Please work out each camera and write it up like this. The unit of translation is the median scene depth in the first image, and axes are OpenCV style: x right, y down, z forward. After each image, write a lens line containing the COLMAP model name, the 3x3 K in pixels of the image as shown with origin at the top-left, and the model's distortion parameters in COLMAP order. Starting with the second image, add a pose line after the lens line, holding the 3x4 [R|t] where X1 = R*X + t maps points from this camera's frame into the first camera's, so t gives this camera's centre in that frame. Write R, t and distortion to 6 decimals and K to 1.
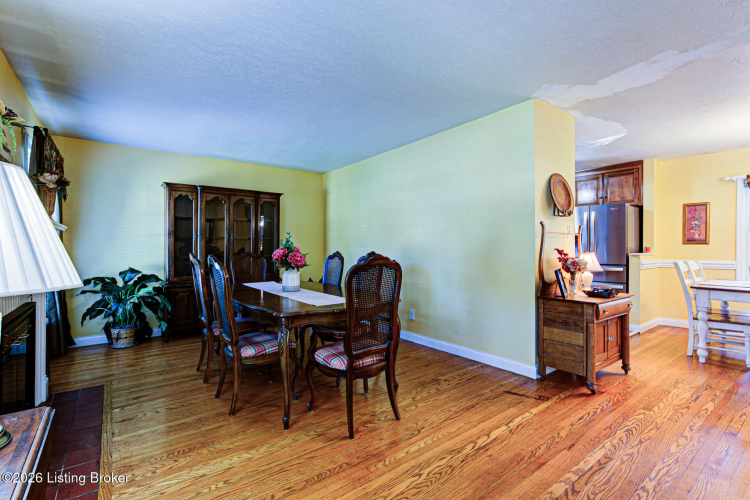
lens RADIAL K [[345.3, 0, 371.0], [0, 345.3, 250.4], [0, 0, 1]] dist [0.000953, 0.000131]
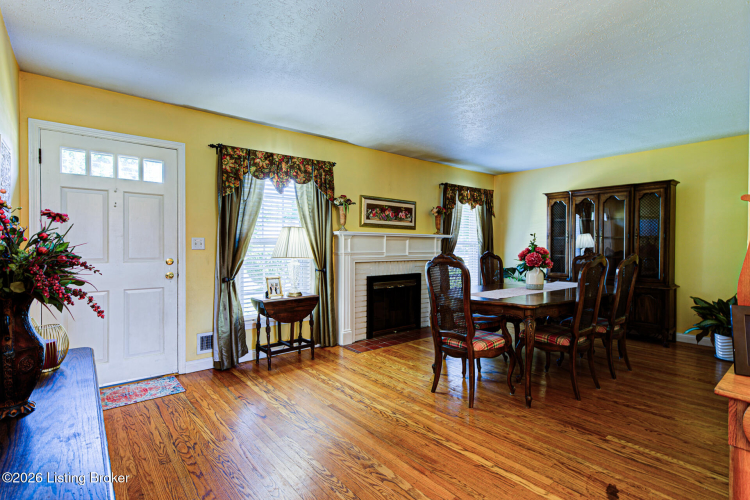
lens RADIAL K [[345.3, 0, 369.6], [0, 345.3, 249.6], [0, 0, 1]] dist [0.000953, 0.000131]
pose [[0.052411, 0.013743, -0.998531, 1.109454], [-0.009975, 0.999863, 0.013238, -0.018559], [0.998576, 0.009267, 0.052540, 0.604813]]
